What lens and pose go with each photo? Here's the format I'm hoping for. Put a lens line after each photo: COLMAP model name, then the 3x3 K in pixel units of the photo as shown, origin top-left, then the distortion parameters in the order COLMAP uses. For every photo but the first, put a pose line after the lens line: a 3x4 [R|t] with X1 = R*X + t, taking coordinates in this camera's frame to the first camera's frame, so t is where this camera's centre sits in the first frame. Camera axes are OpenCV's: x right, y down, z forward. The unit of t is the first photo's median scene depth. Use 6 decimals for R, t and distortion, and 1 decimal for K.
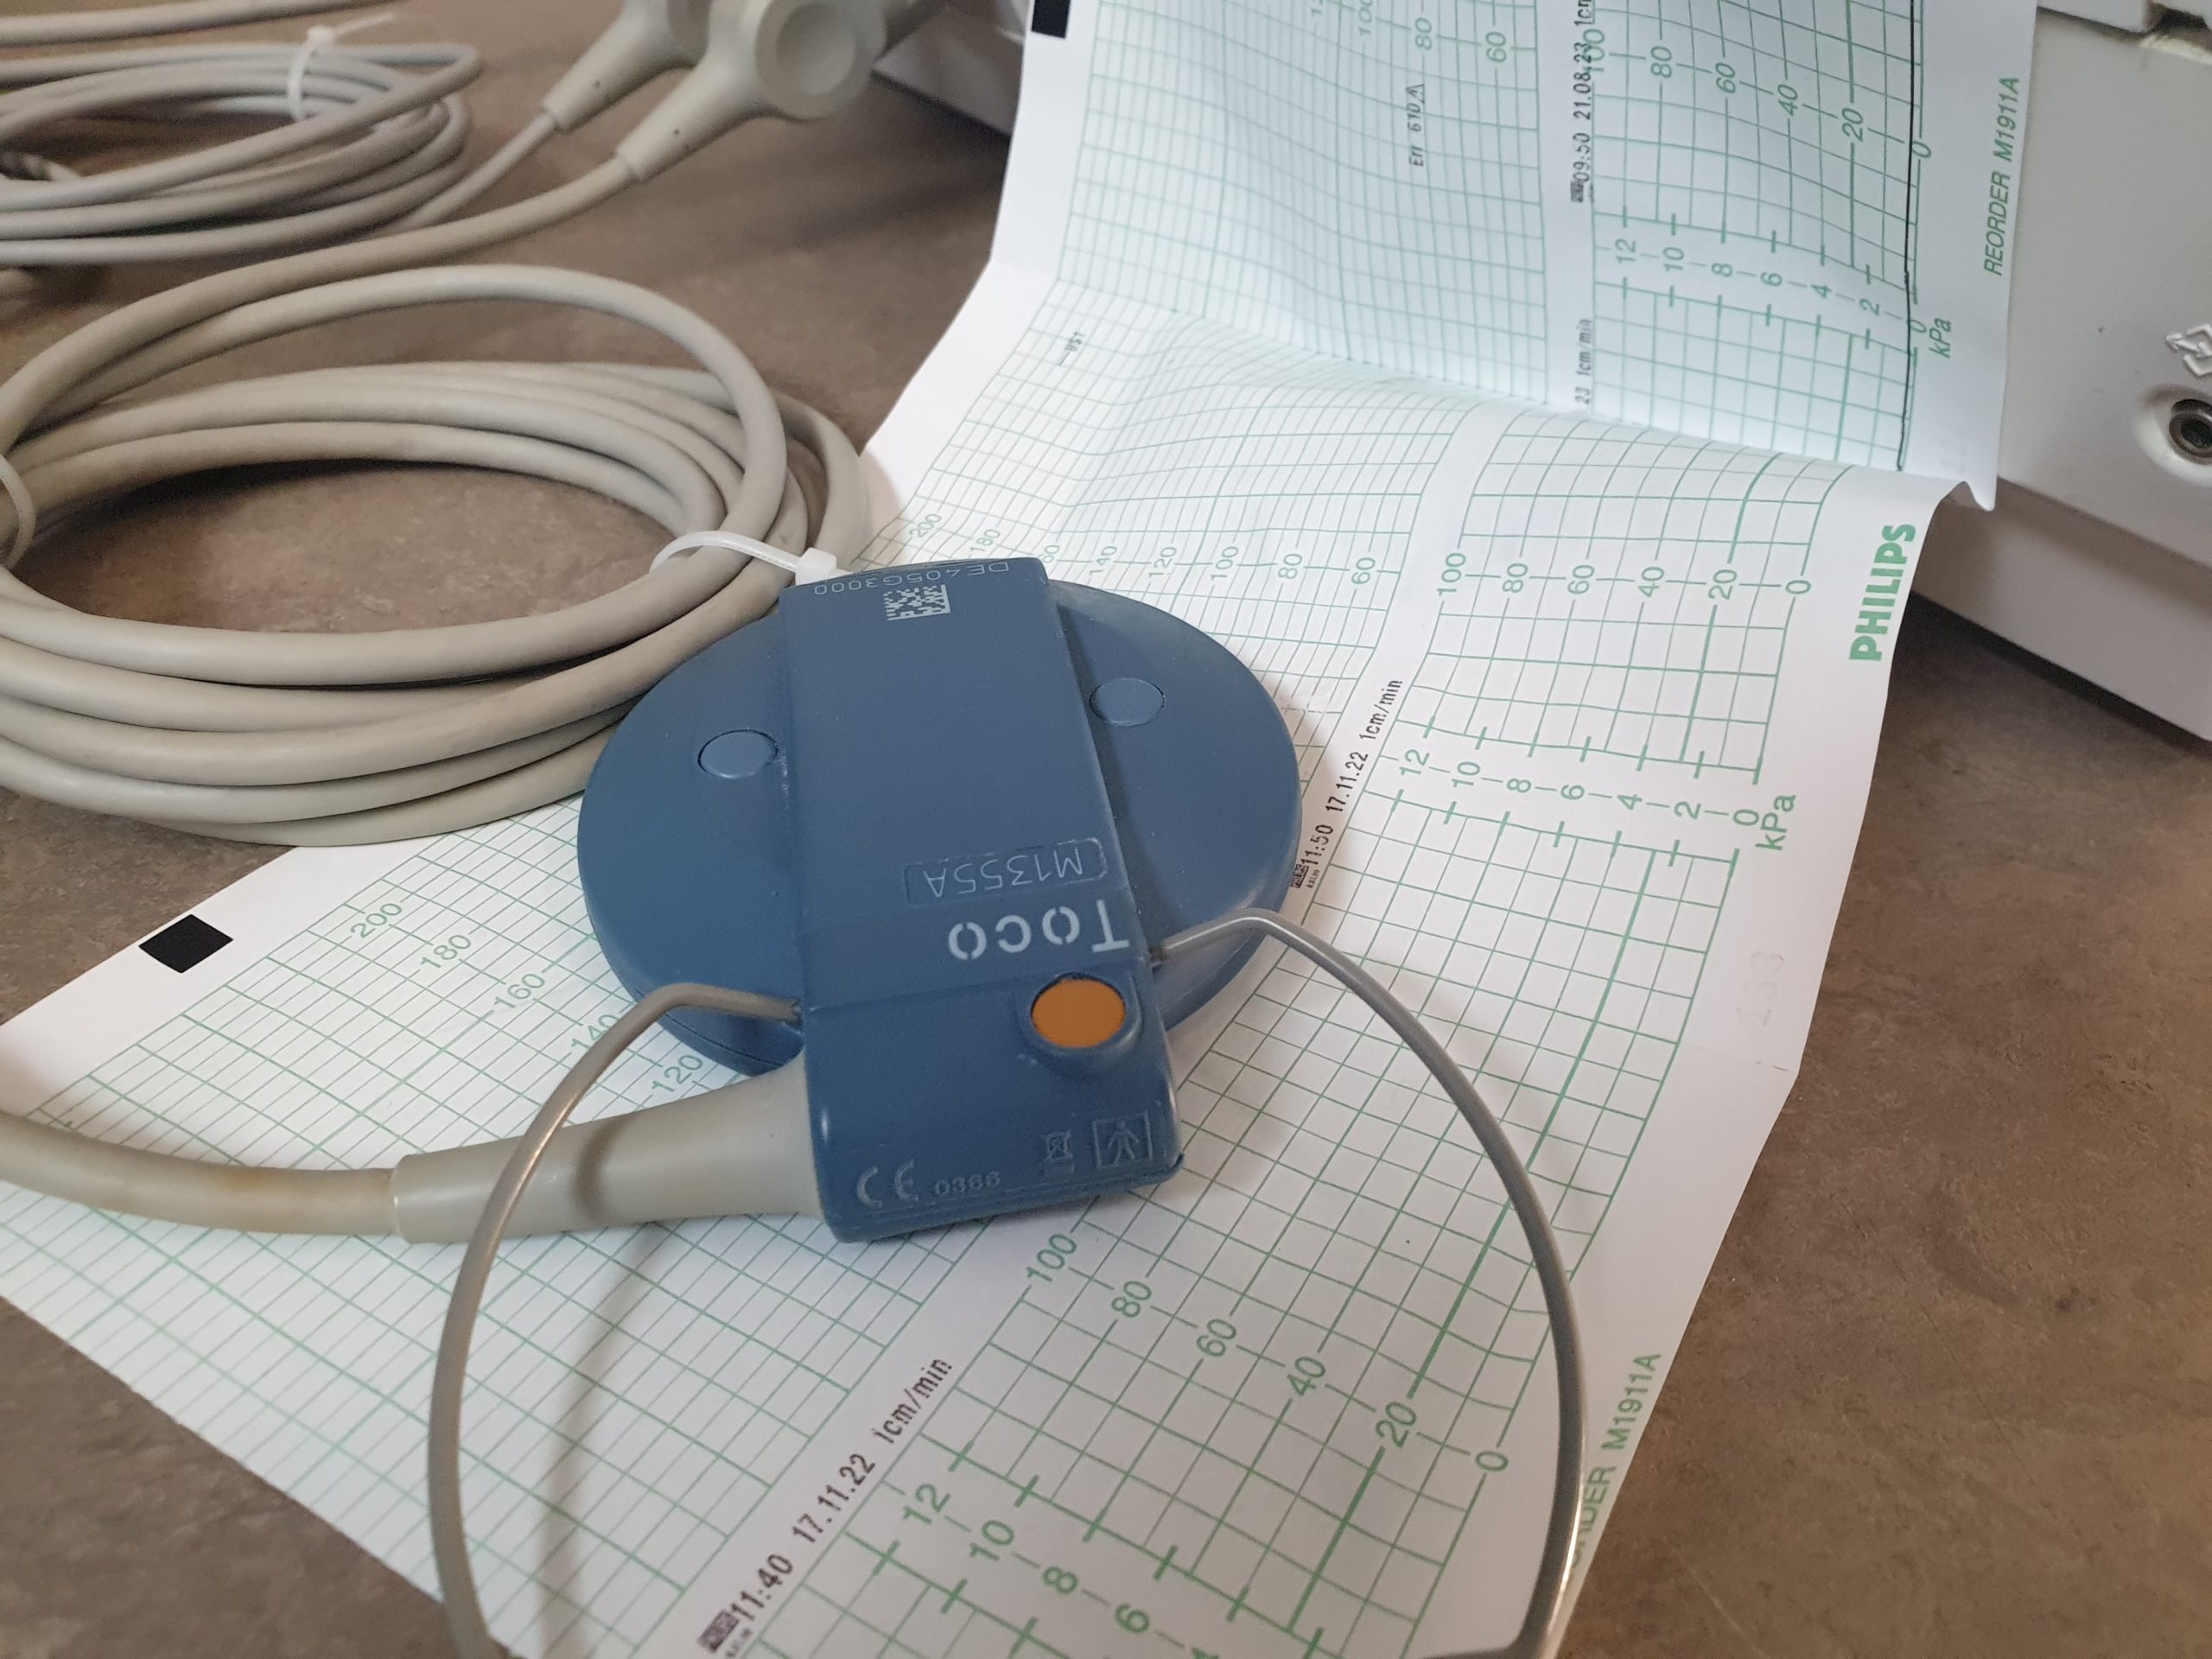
lens RADIAL K [[1711.9, 0, 1106.0], [0, 1711.9, 829.5], [0, 0, 1]] dist [-0.011412, -0.003706]
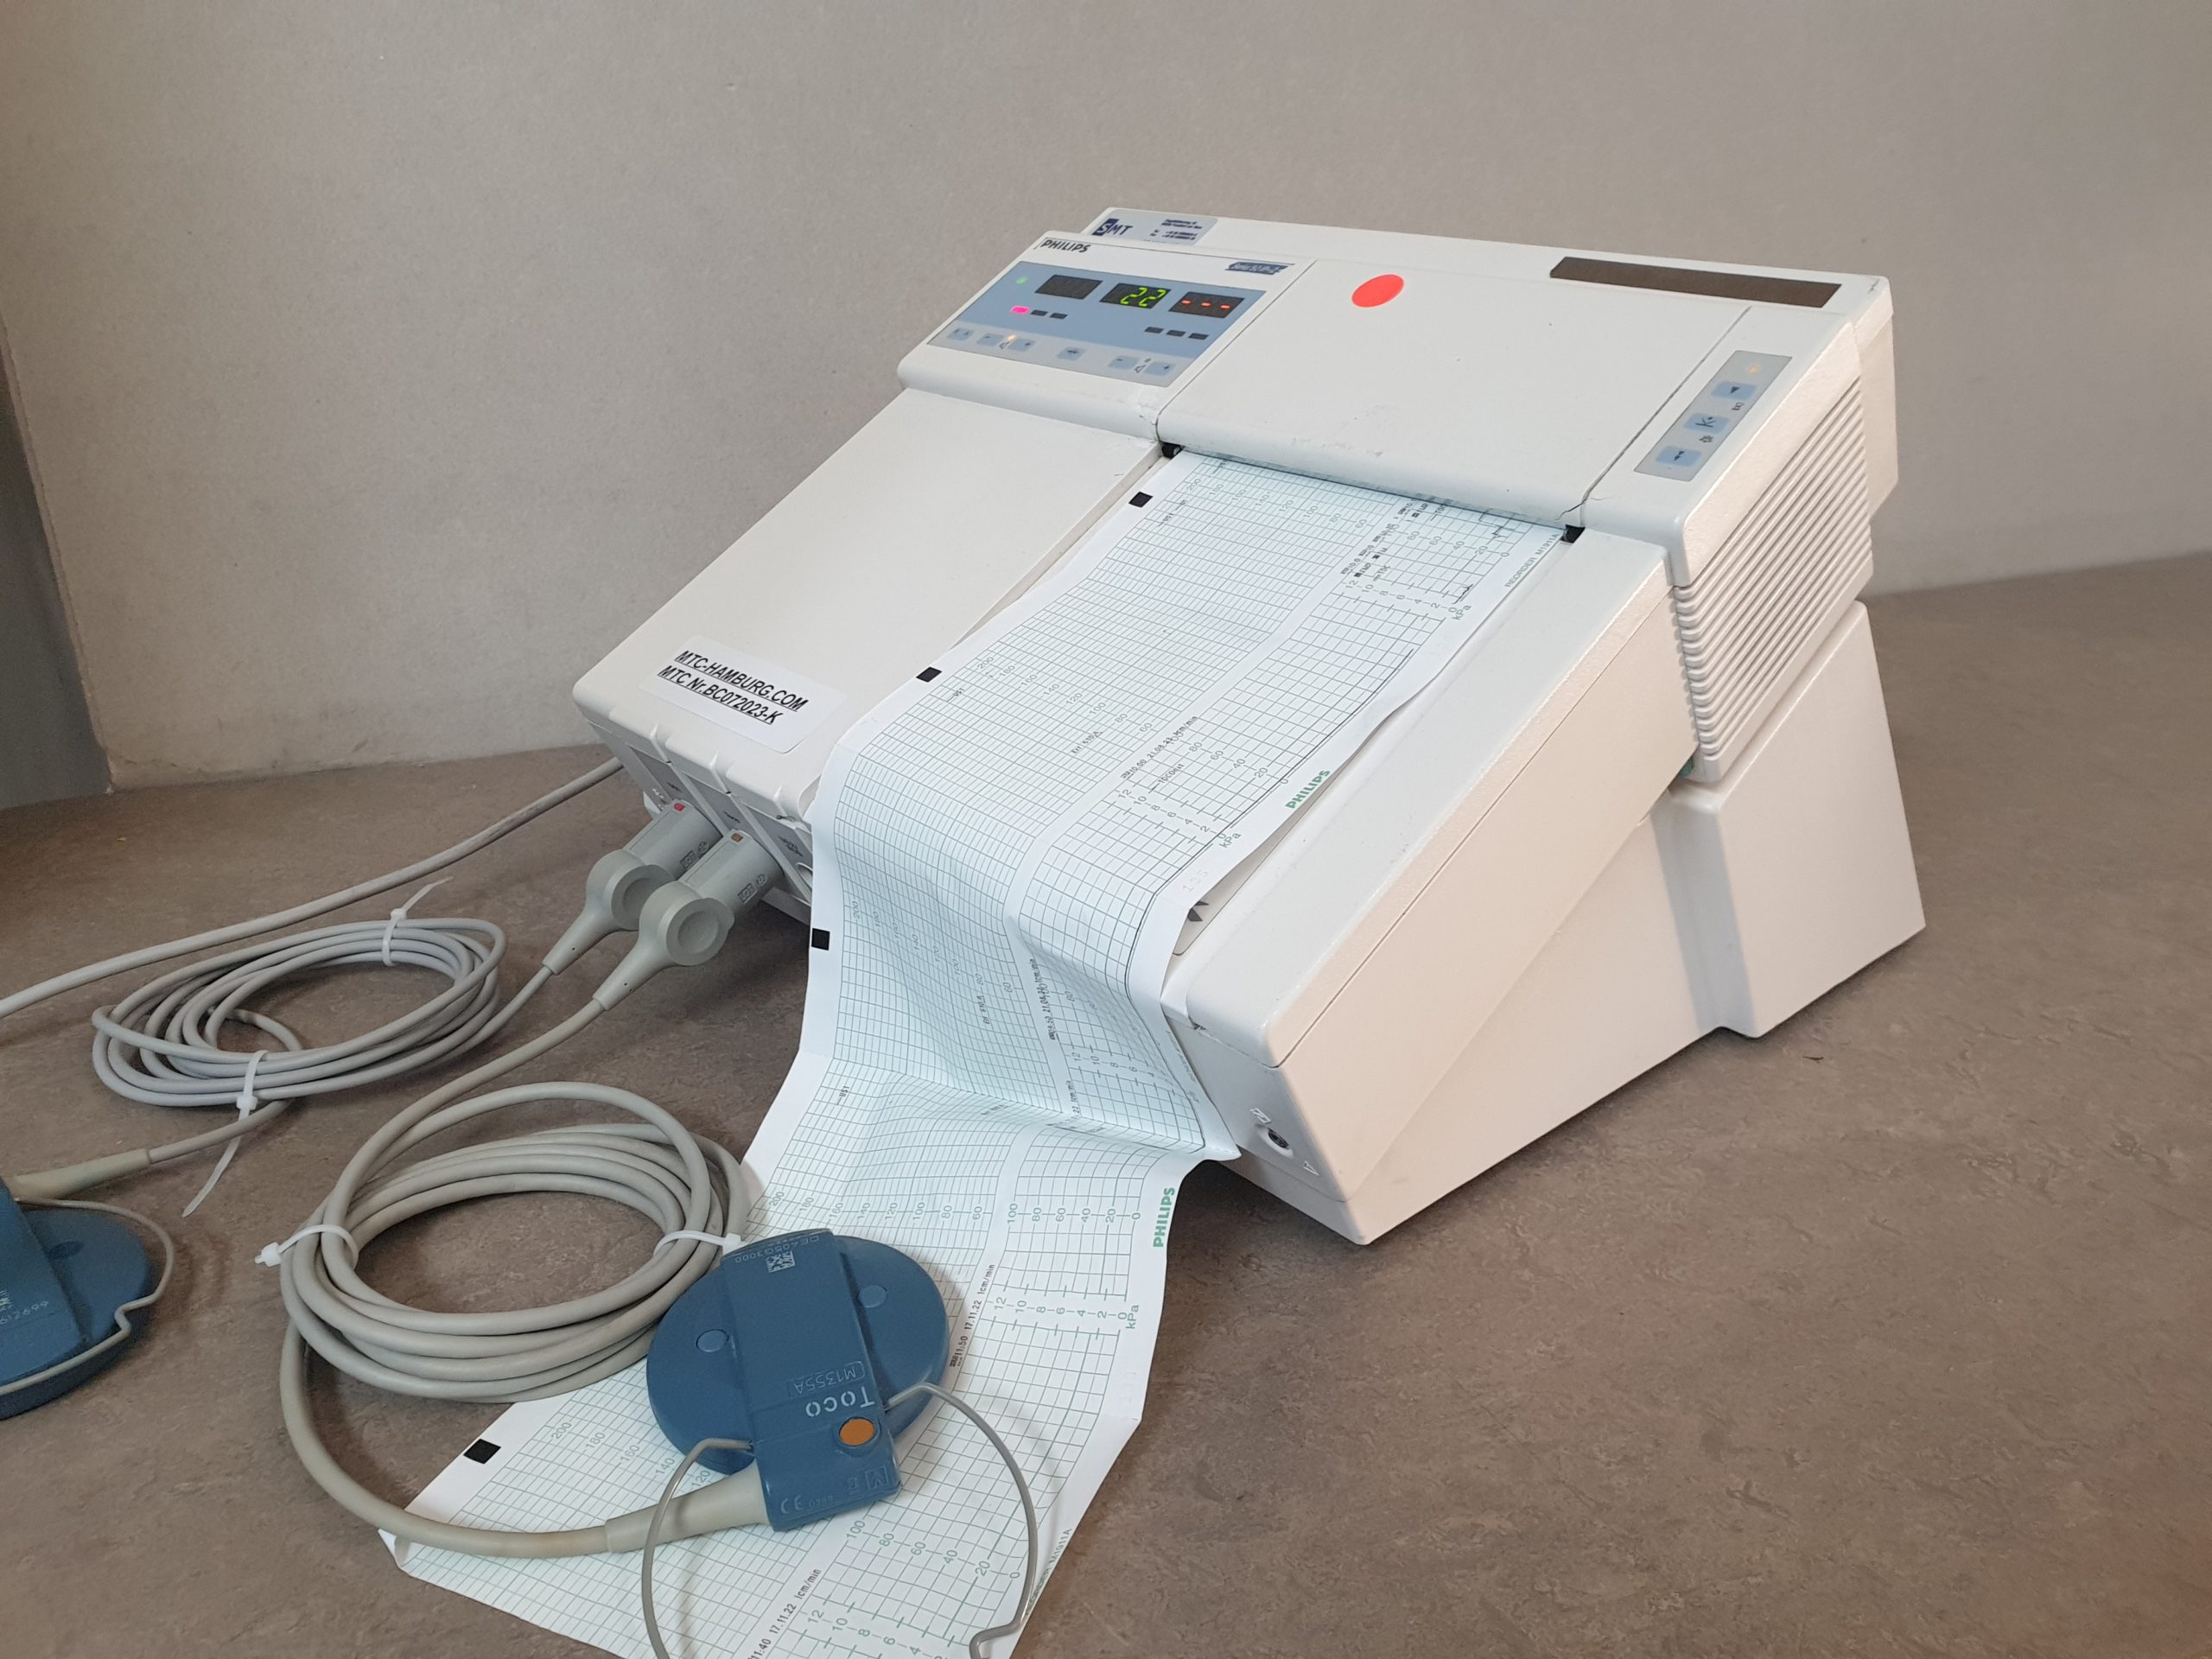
lens RADIAL K [[1700.1, 0, 1040.3], [0, 1700.1, 824.8], [0, 0, 1]] dist [0.003222, -0.051448]
pose [[0.991671, -0.103327, 0.076890, 0.133089], [0.119485, 0.960920, -0.249713, -0.086339], [-0.048083, 0.256820, 0.965262, -1.501469]]
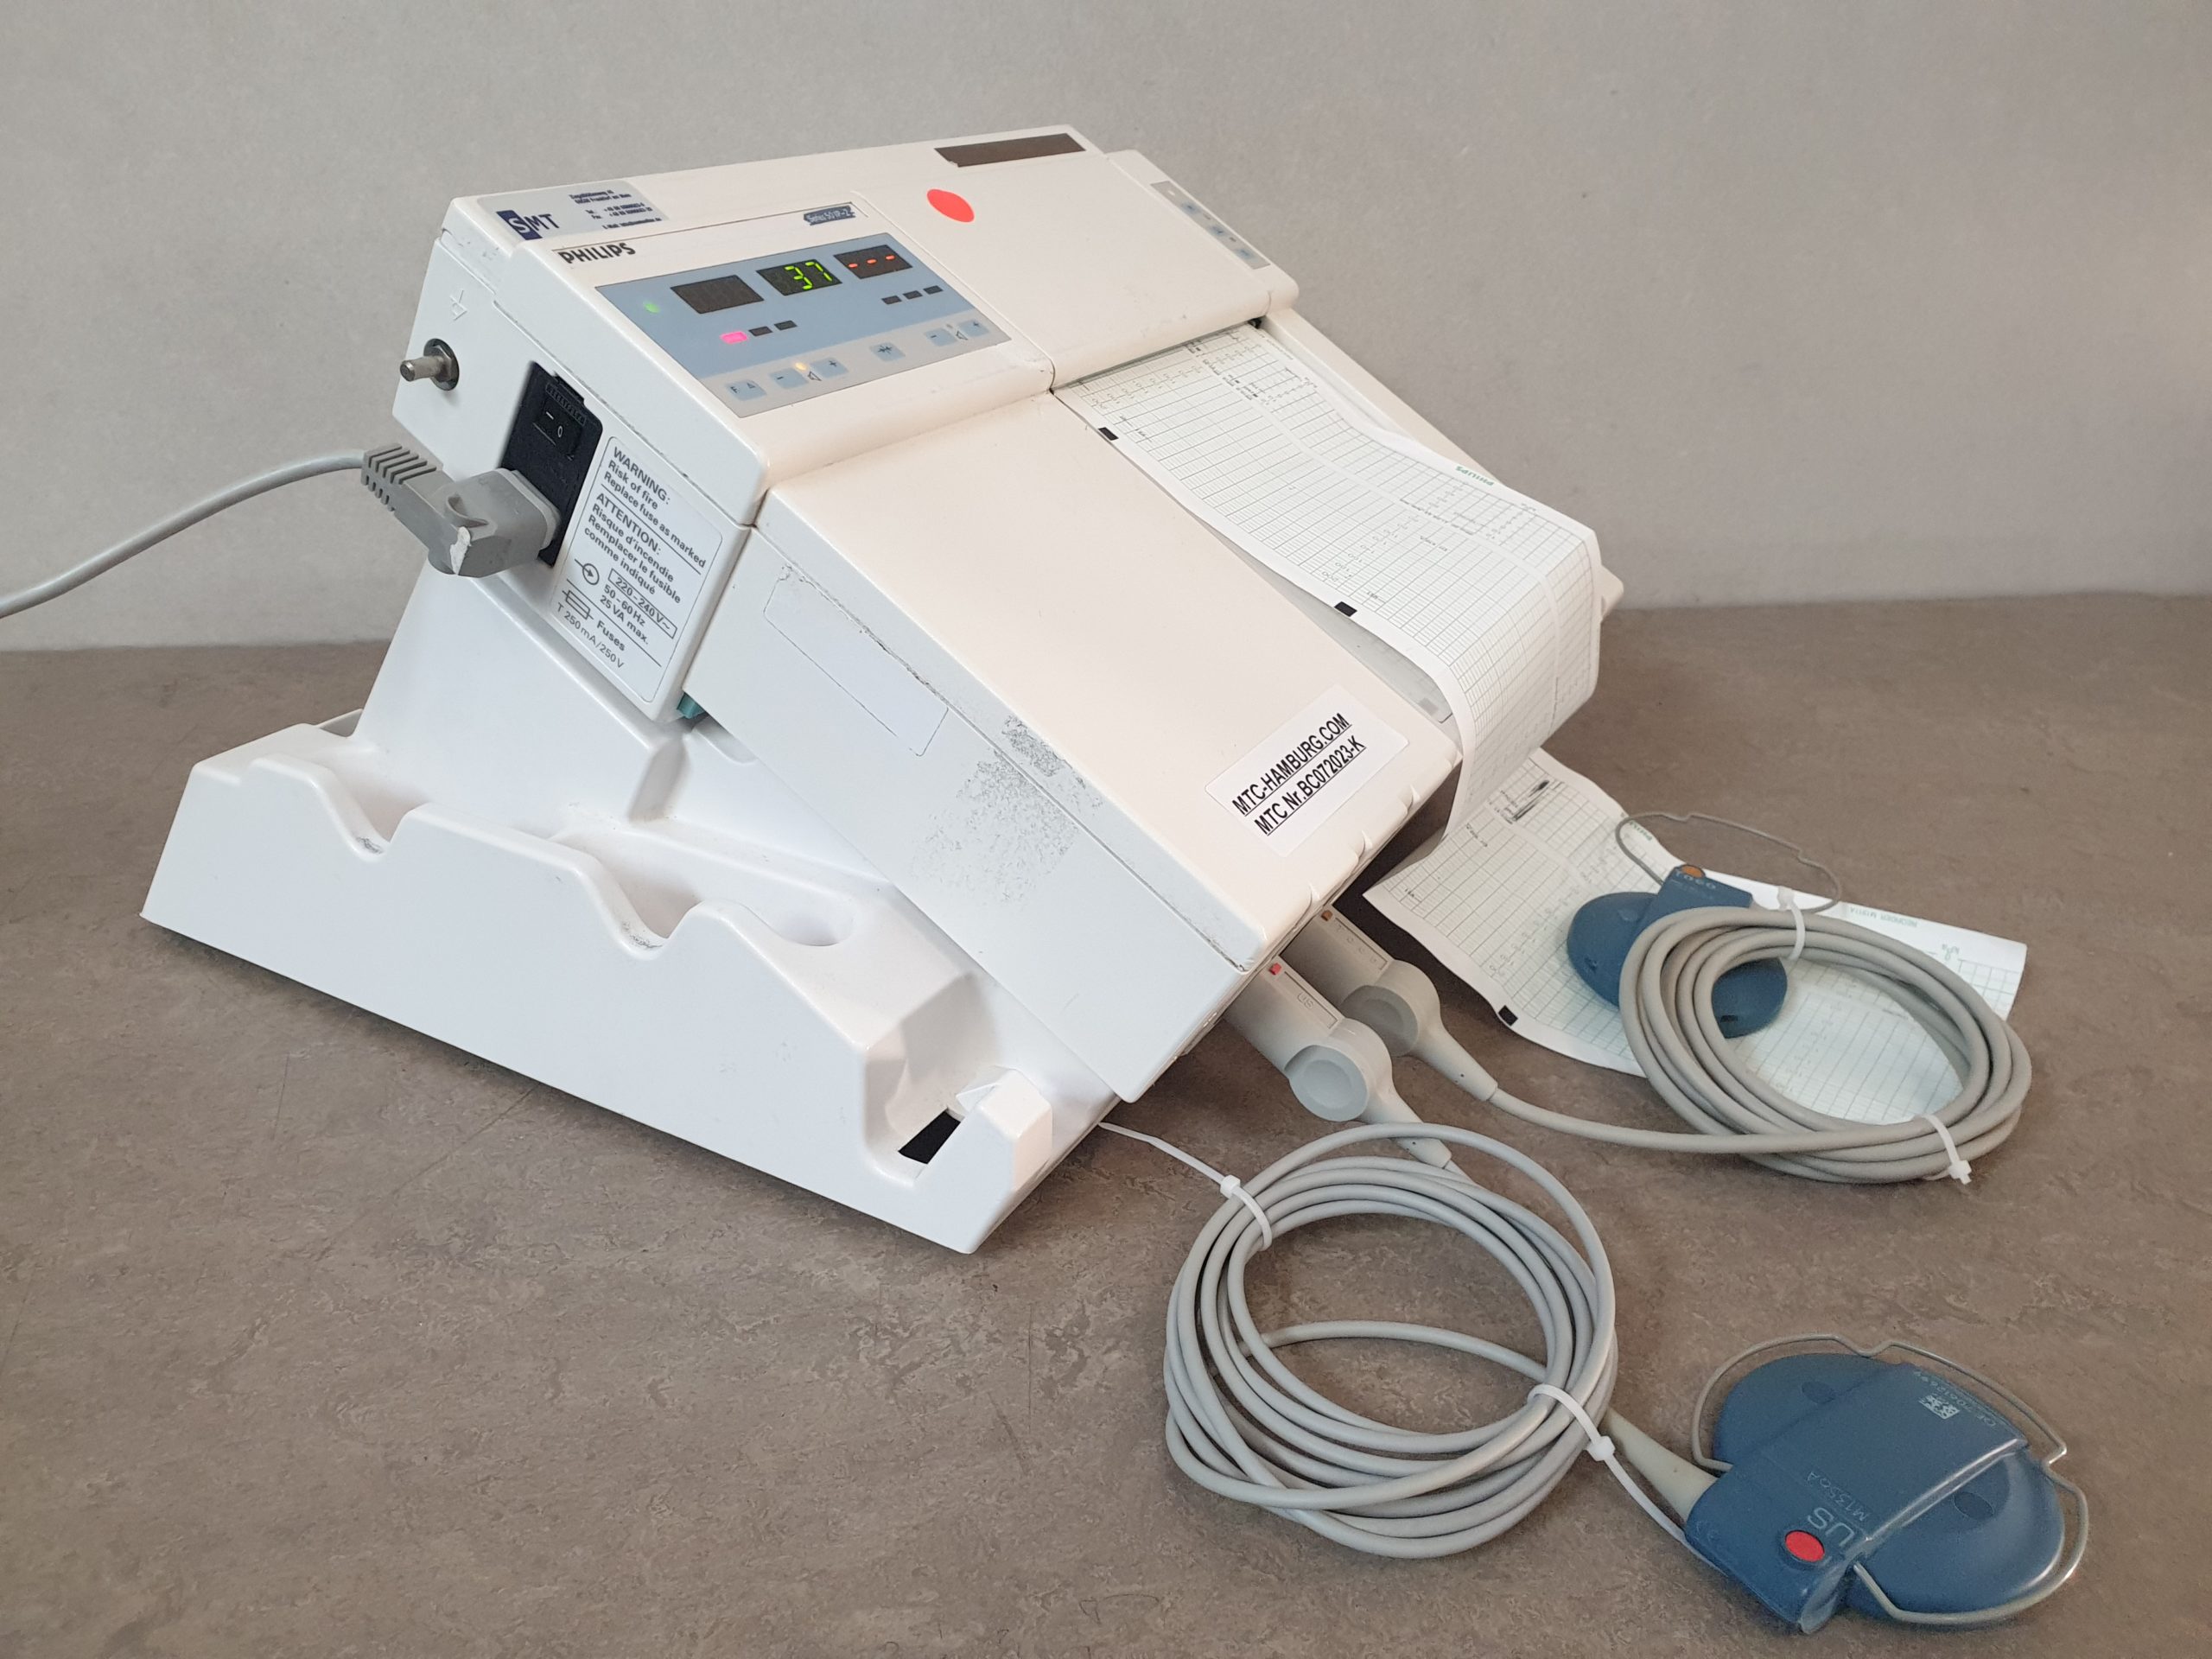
lens RADIAL K [[1711.9, 0, 1106.0], [0, 1711.9, 829.5], [0, 0, 1]] dist [-0.011412, -0.003706]
pose [[-0.376196, -0.505703, 0.776364, -2.265357], [0.531467, 0.568590, 0.627893, -3.087267], [-0.758959, 0.648823, 0.054863, 1.752575]]
